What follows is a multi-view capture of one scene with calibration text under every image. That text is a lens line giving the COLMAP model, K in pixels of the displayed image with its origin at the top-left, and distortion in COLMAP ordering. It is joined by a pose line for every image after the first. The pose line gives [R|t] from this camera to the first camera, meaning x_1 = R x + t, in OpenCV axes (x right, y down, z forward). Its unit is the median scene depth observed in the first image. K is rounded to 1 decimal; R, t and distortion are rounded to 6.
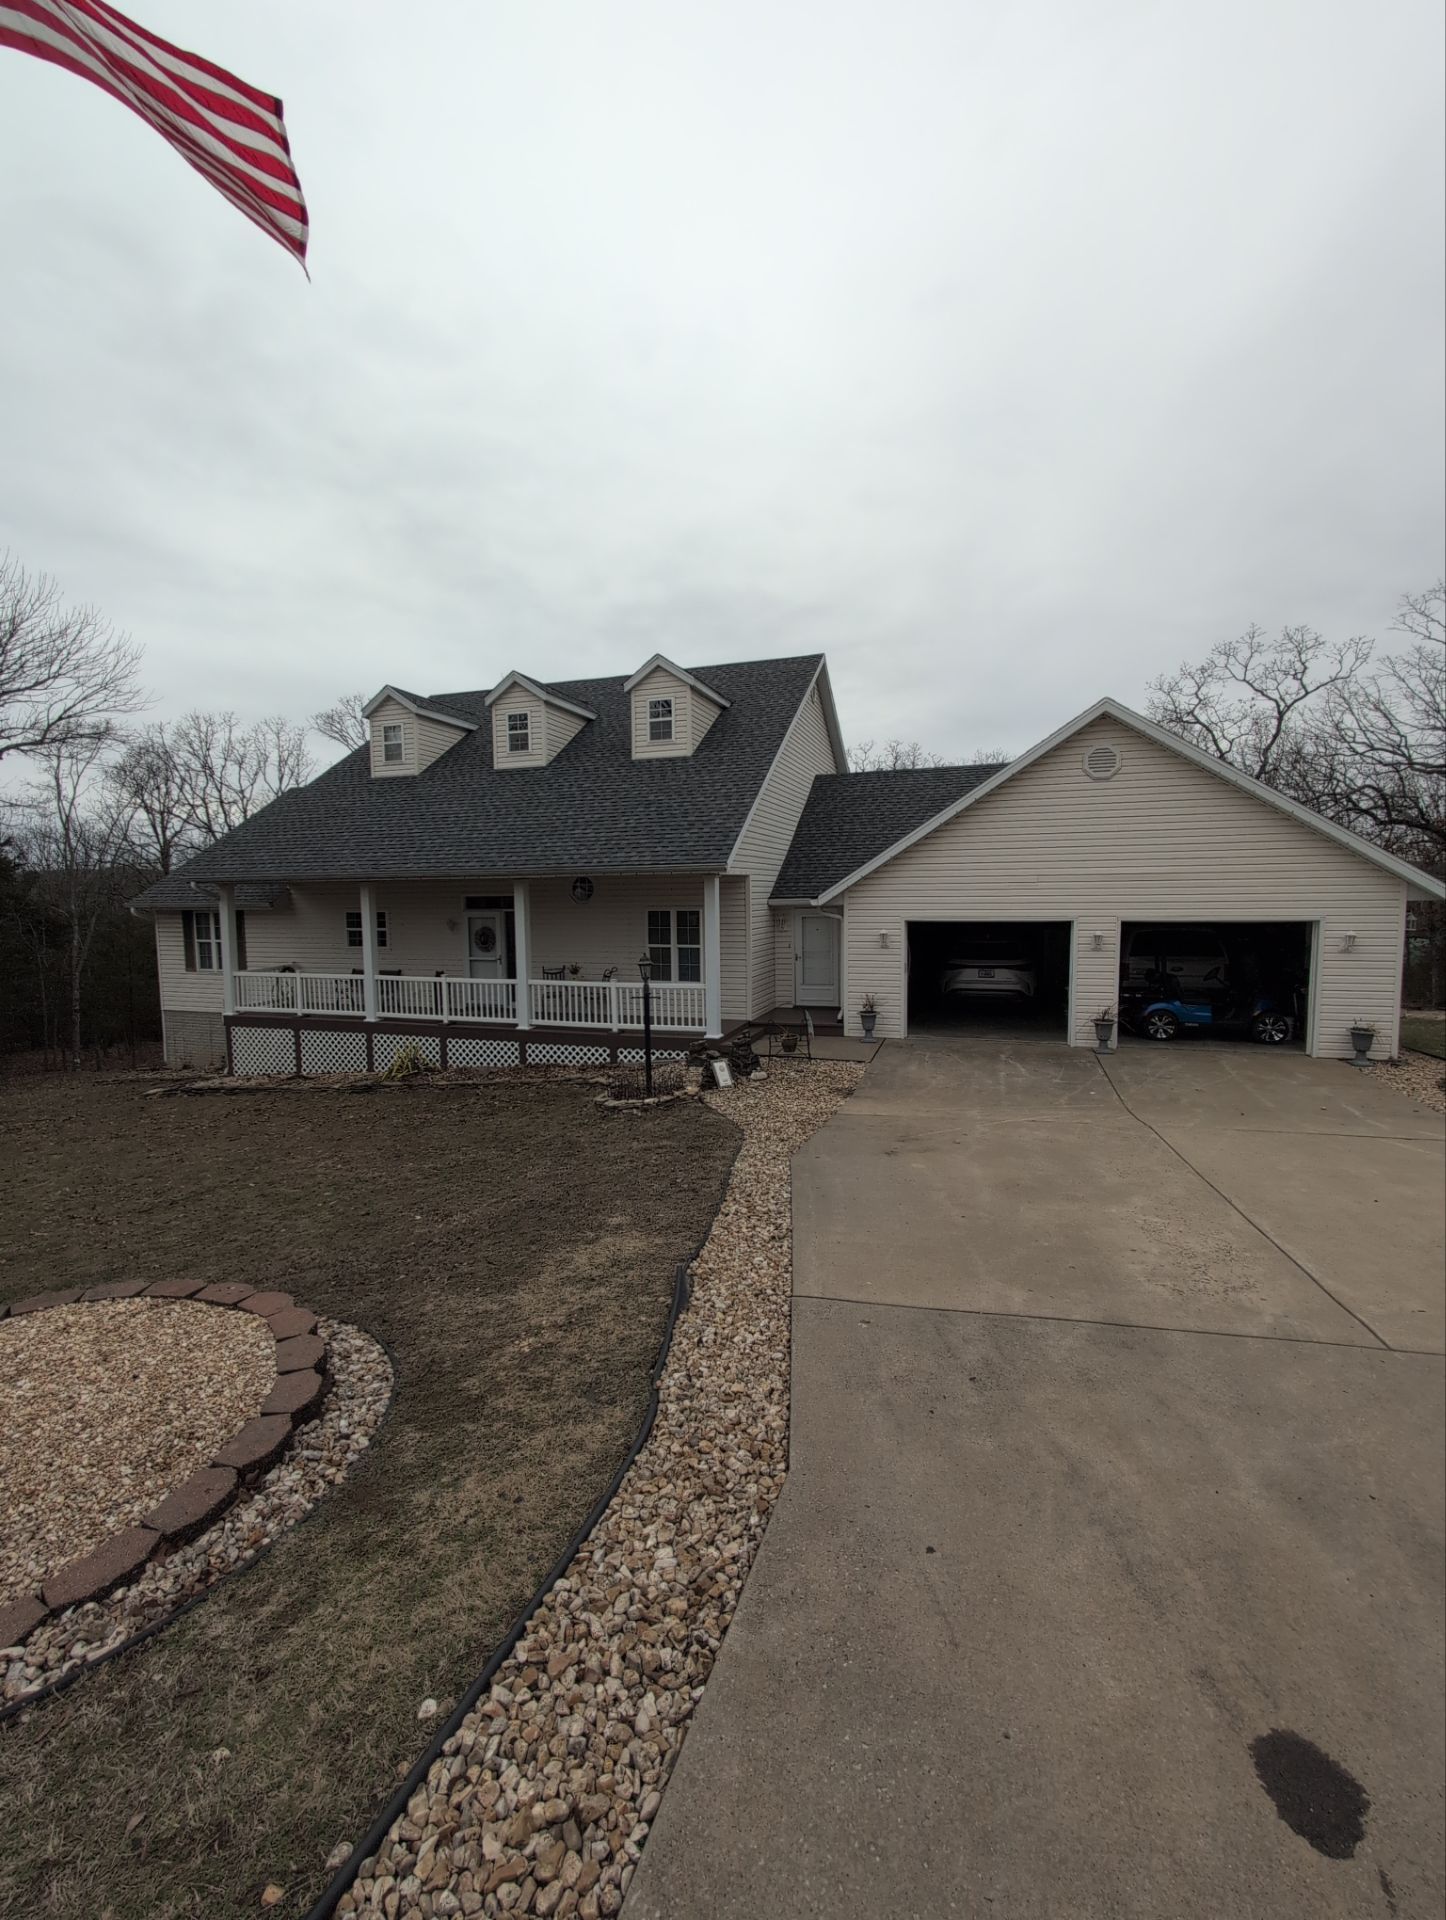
lens RADIAL K [[813.8, 0, 721.5], [0, 813.8, 955.5], [0, 0, 1]] dist [0.004347, 0.000234]
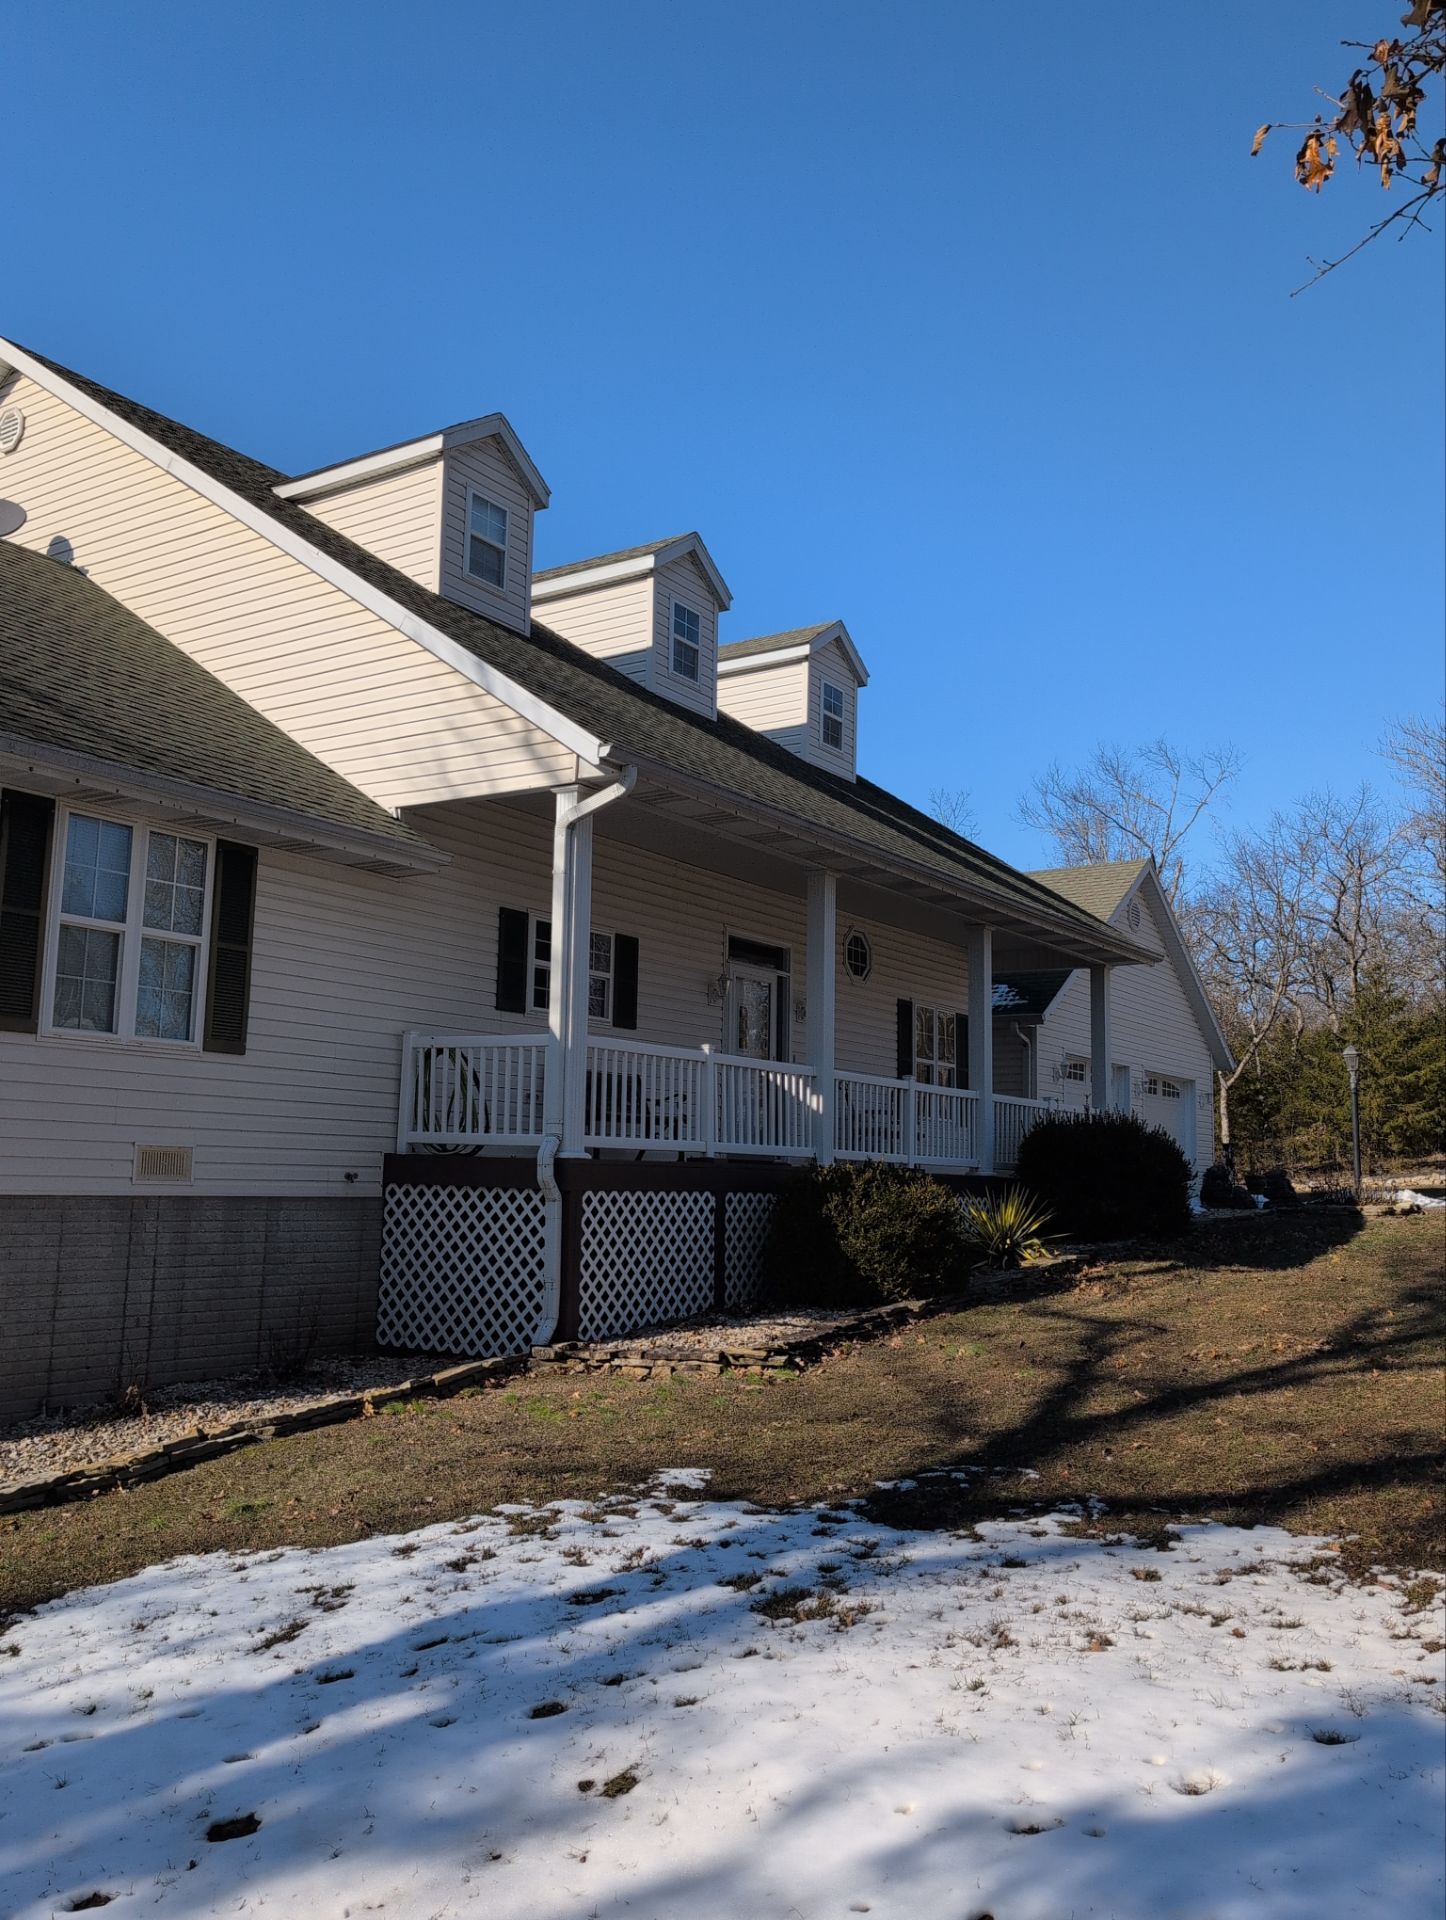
lens RADIAL K [[1602.0, 0, 723.0], [0, 1602.0, 960.0], [0, 0, 1]] dist [0.046012, -0.027233]
pose [[0.260981, 0.152661, 0.953196, -1.336613], [0.052736, 0.983687, -0.171984, 0.118539], [-0.963902, 0.095152, 0.248673, 0.825961]]
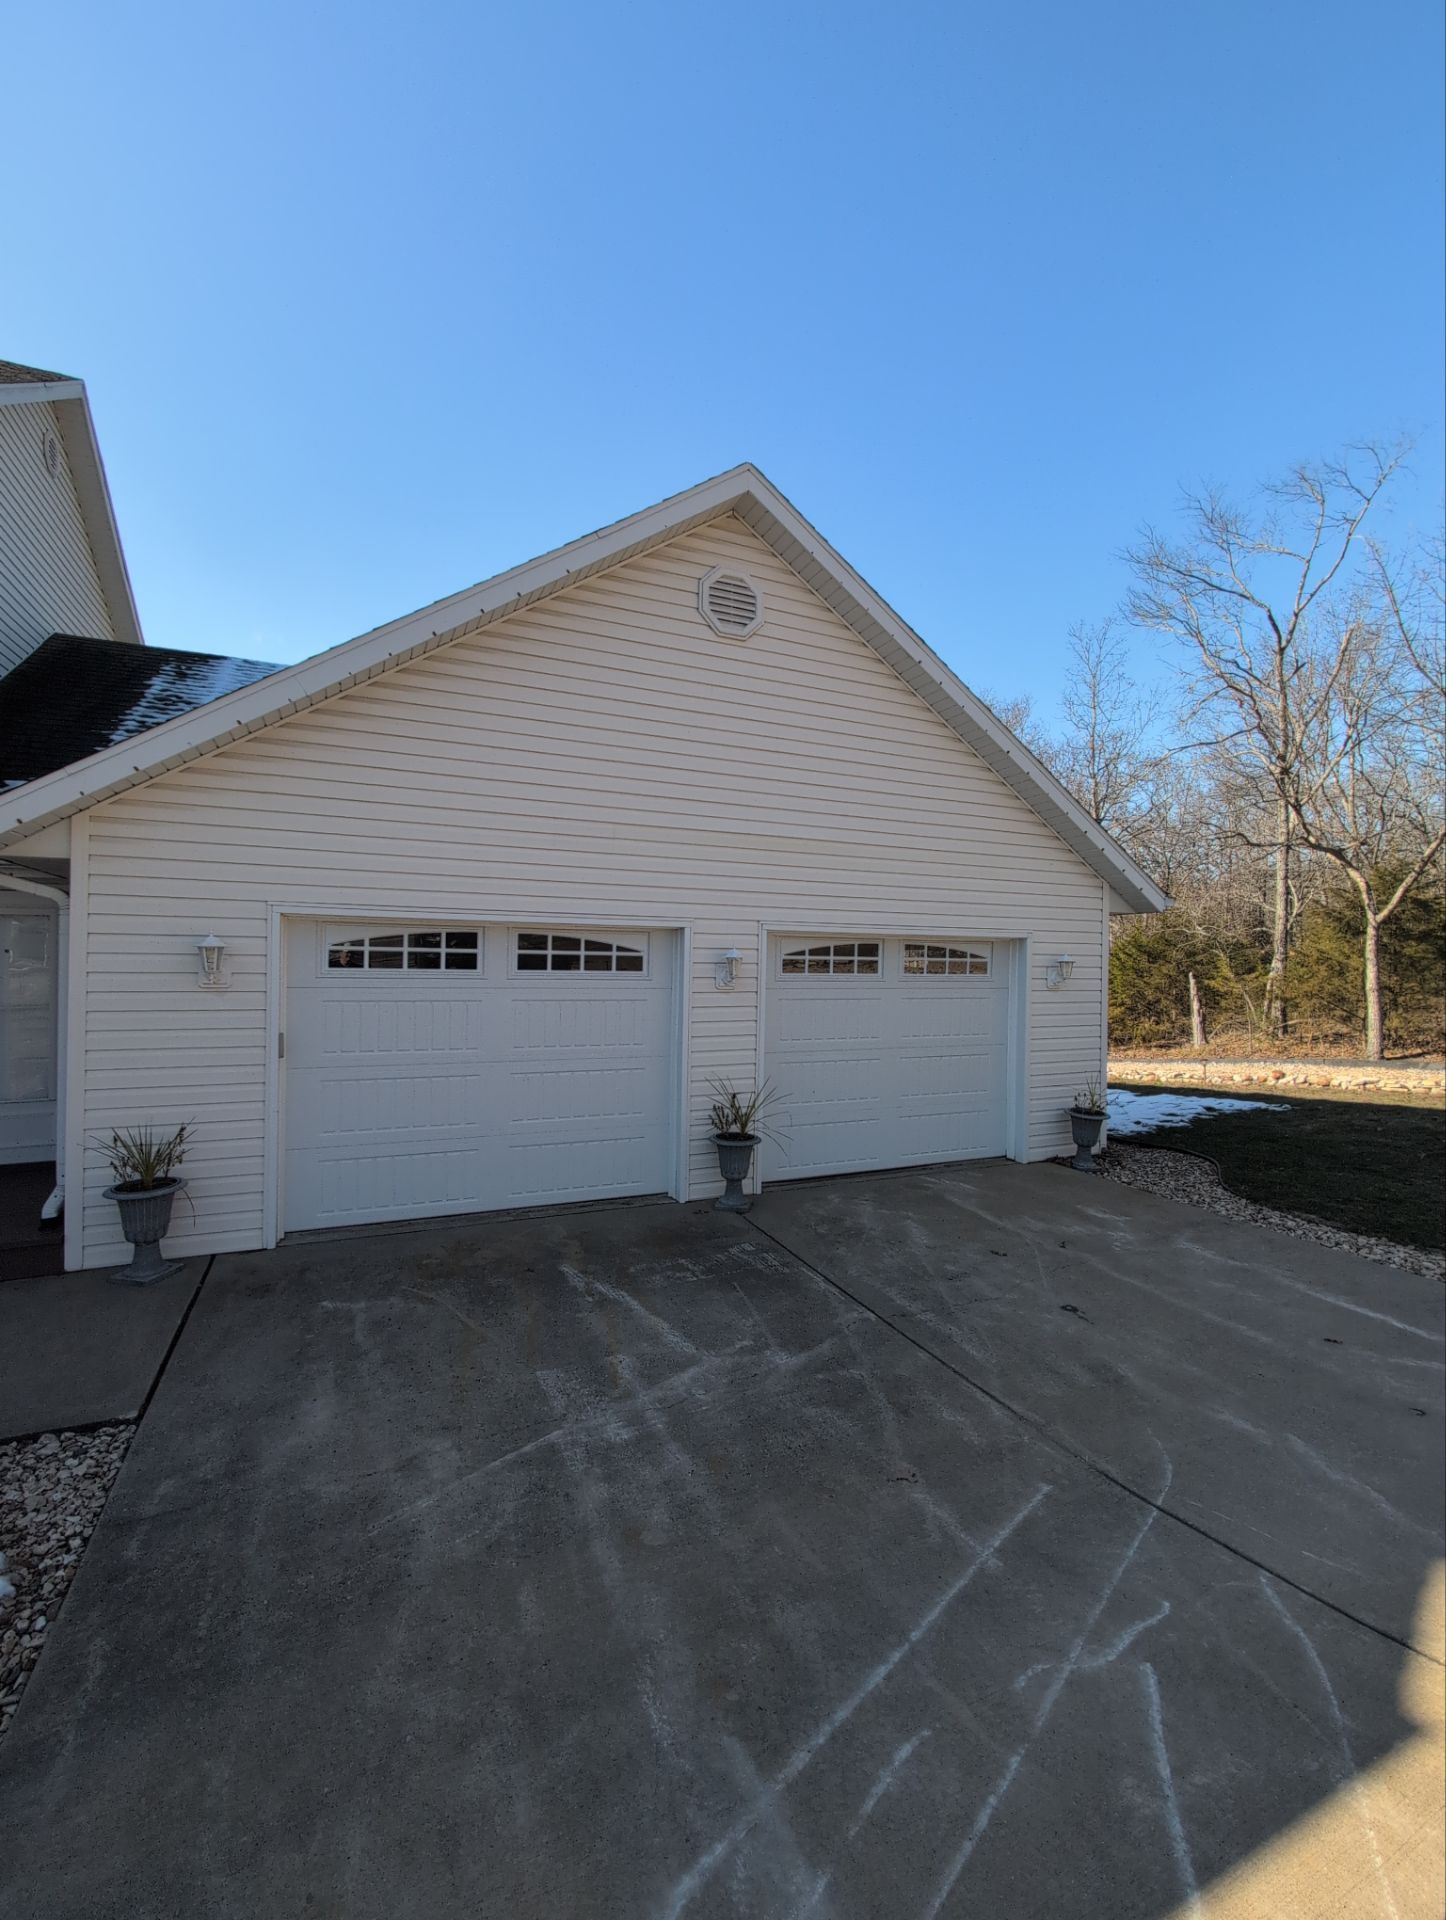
lens RADIAL K [[813.8, 0, 721.5], [0, 813.8, 955.5], [0, 0, 1]] dist [0.004347, 0.000234]
pose [[0.737853, 0.026884, 0.674426, 0.113468], [0.030063, 0.996906, -0.072630, 0.006466], [-0.674292, 0.073866, 0.734762, 0.543860]]
